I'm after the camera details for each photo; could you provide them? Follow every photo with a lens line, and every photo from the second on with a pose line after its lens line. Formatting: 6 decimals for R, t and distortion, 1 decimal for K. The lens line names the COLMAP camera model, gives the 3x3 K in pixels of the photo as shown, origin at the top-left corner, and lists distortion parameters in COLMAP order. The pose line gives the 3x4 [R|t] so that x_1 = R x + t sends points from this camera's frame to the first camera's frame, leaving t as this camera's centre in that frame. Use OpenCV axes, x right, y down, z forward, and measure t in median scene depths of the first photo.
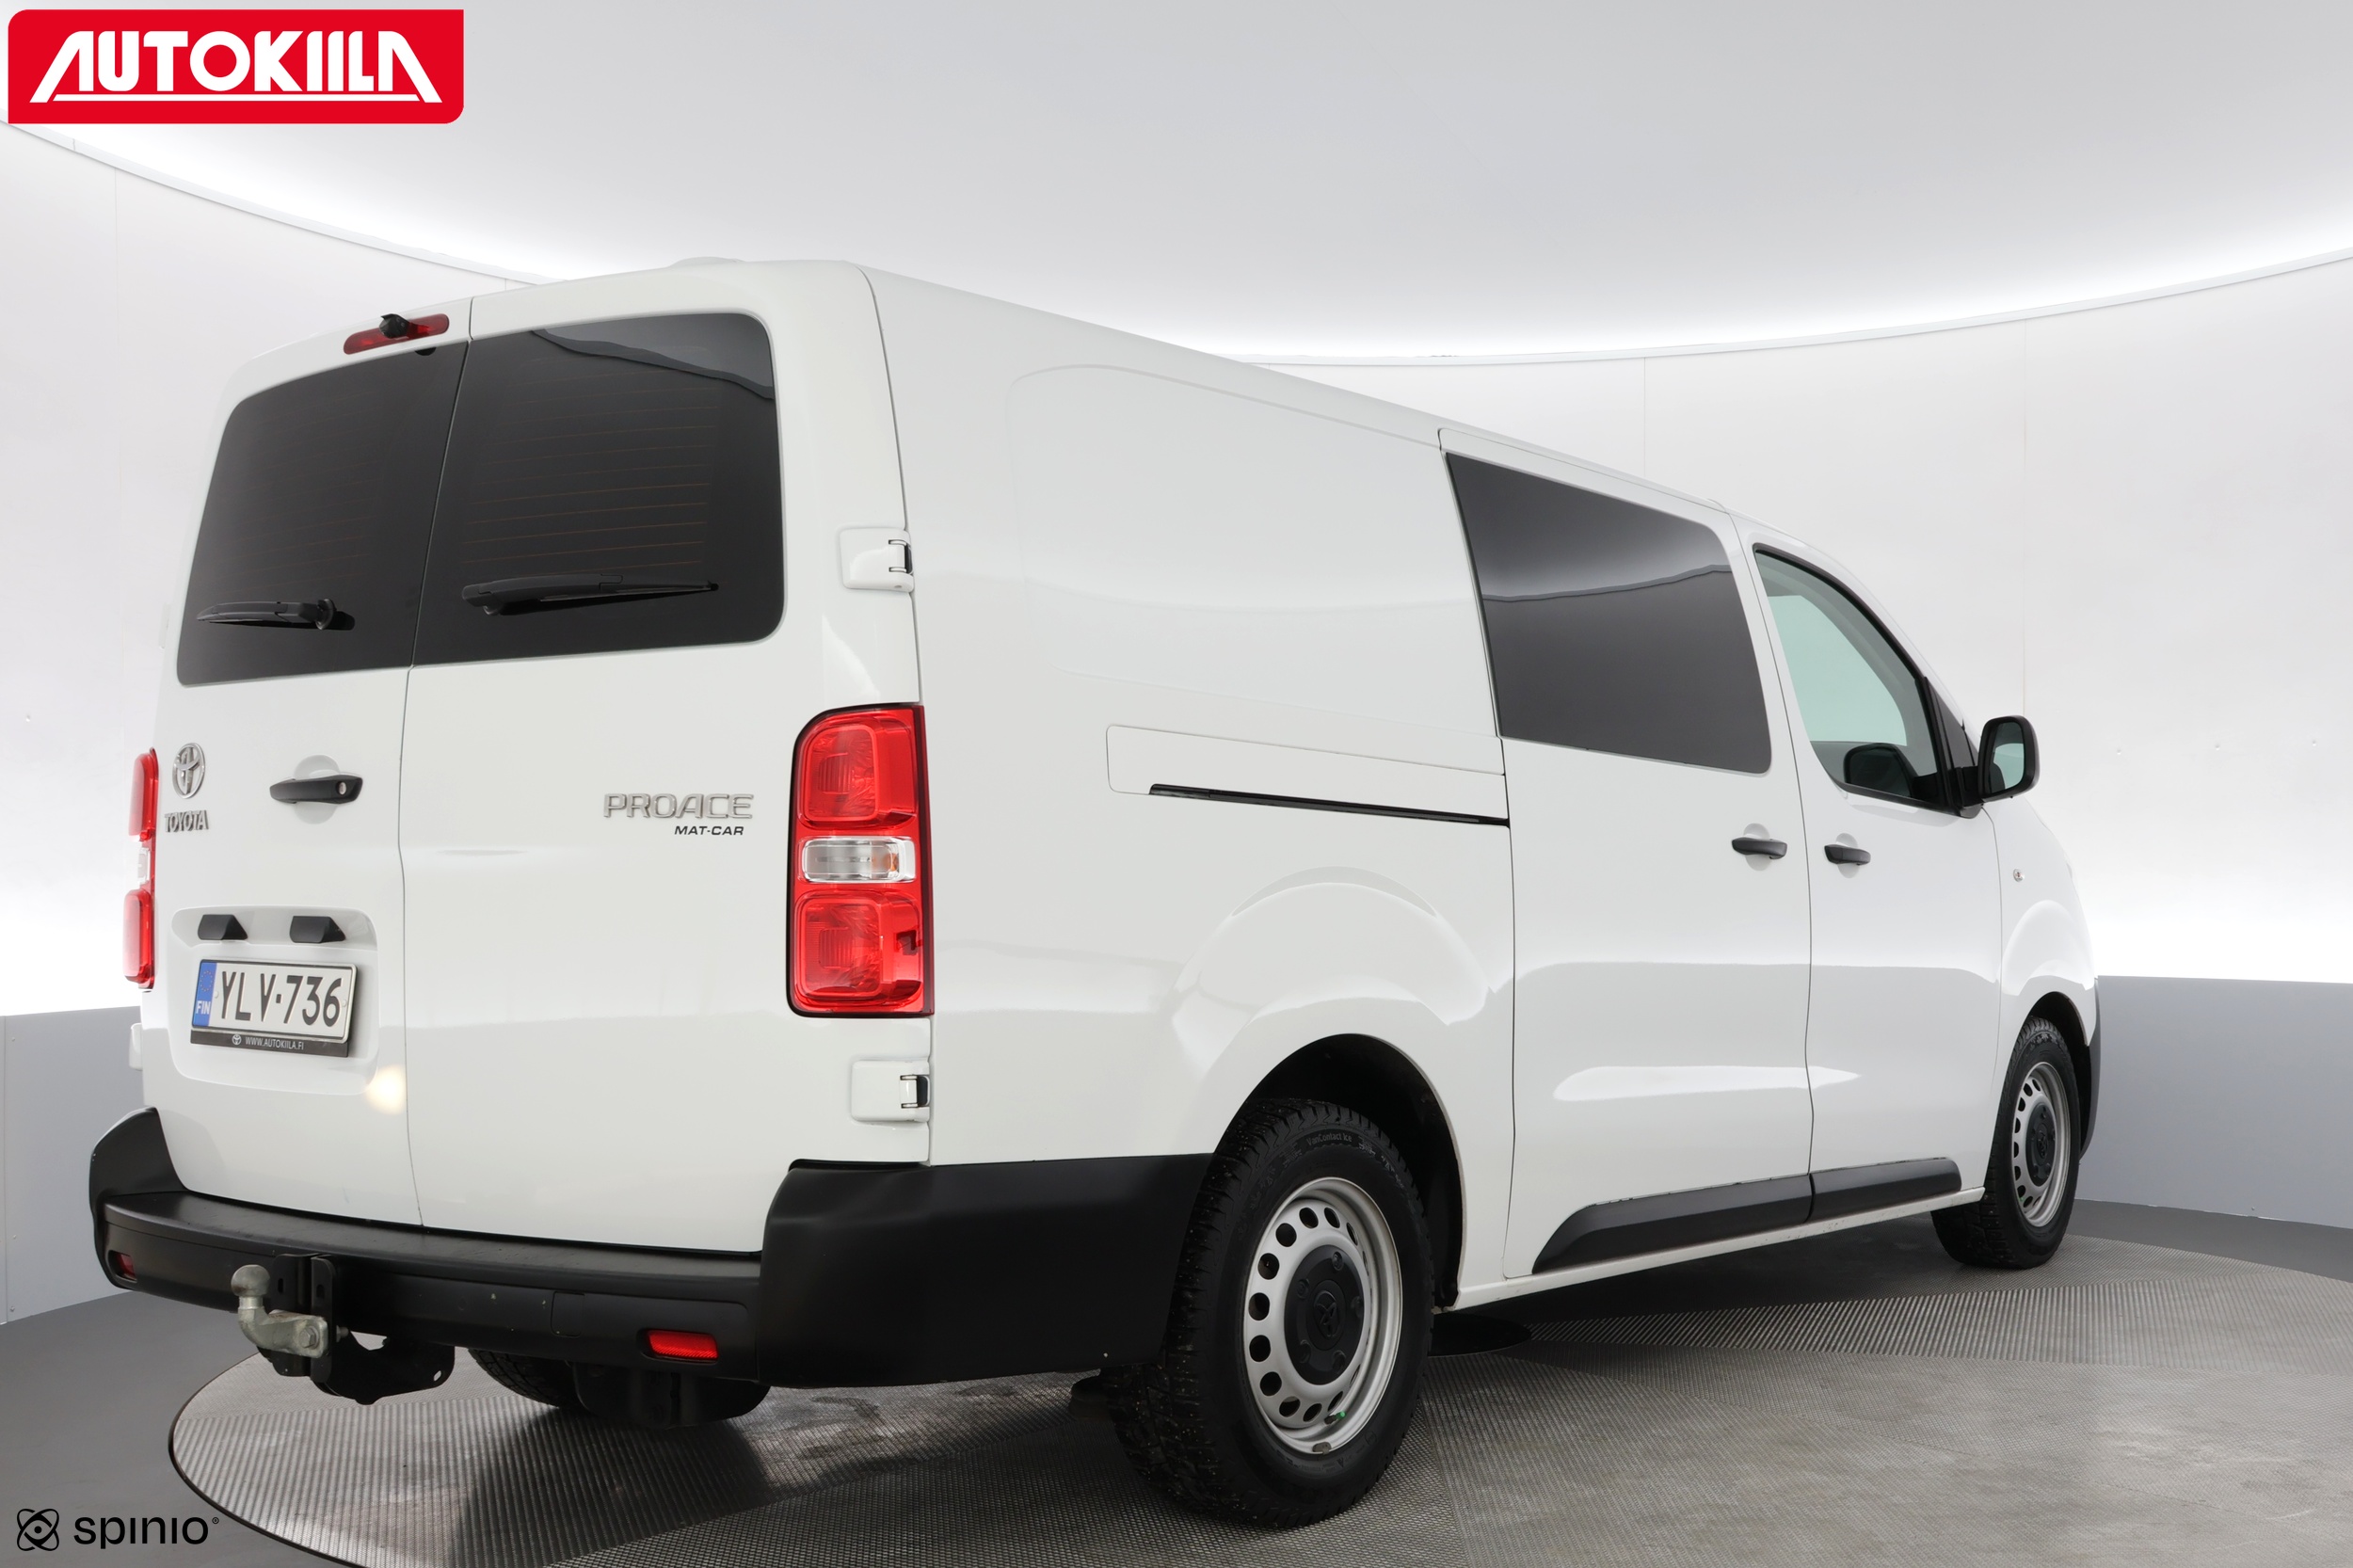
lens RADIAL K [[3516.6, 0, 1176.5], [0, 3516.6, 784.0], [0, 0, 1]] dist [-0.461094, 0.140812]
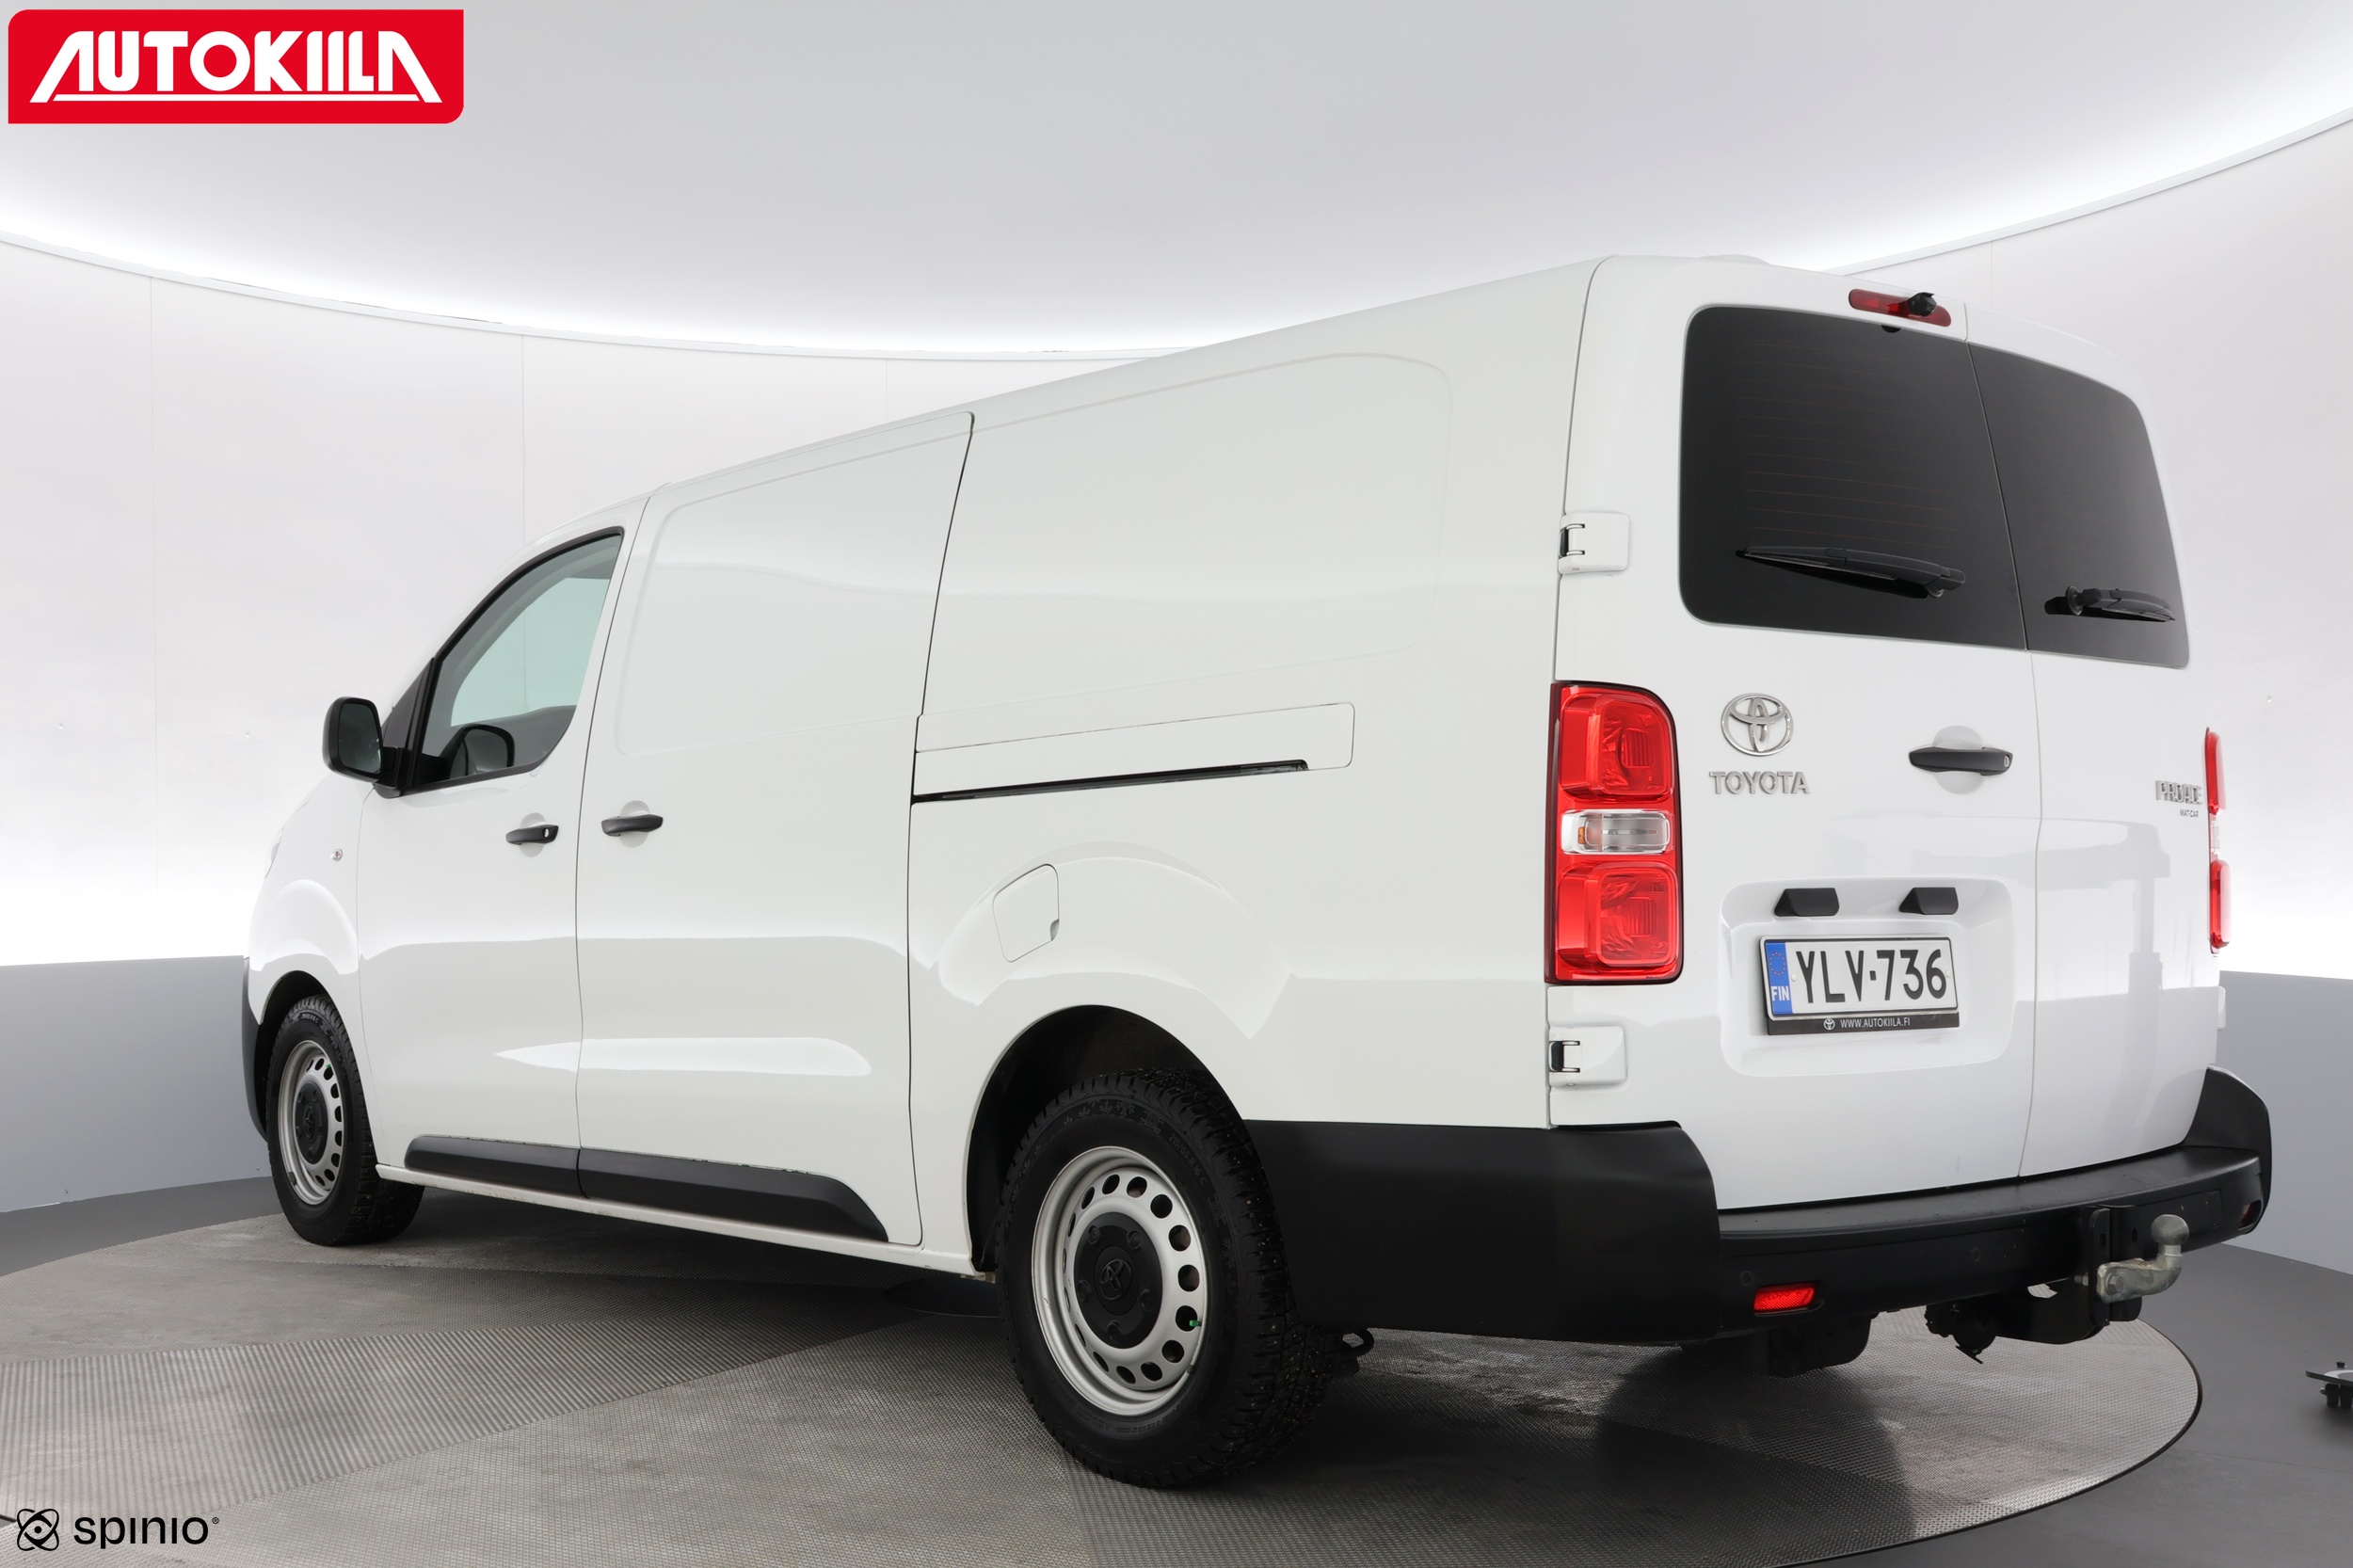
lens RADIAL K [[3516.6, 0, 1176.5], [0, 3516.6, 784.0], [0, 0, 1]] dist [-0.461094, 0.140812]
pose [[0.159246, 0.029925, 0.986785, -1.234695], [-0.031738, 0.999179, -0.025179, 0.039863], [-0.986729, -0.027309, 0.160065, 1.031363]]
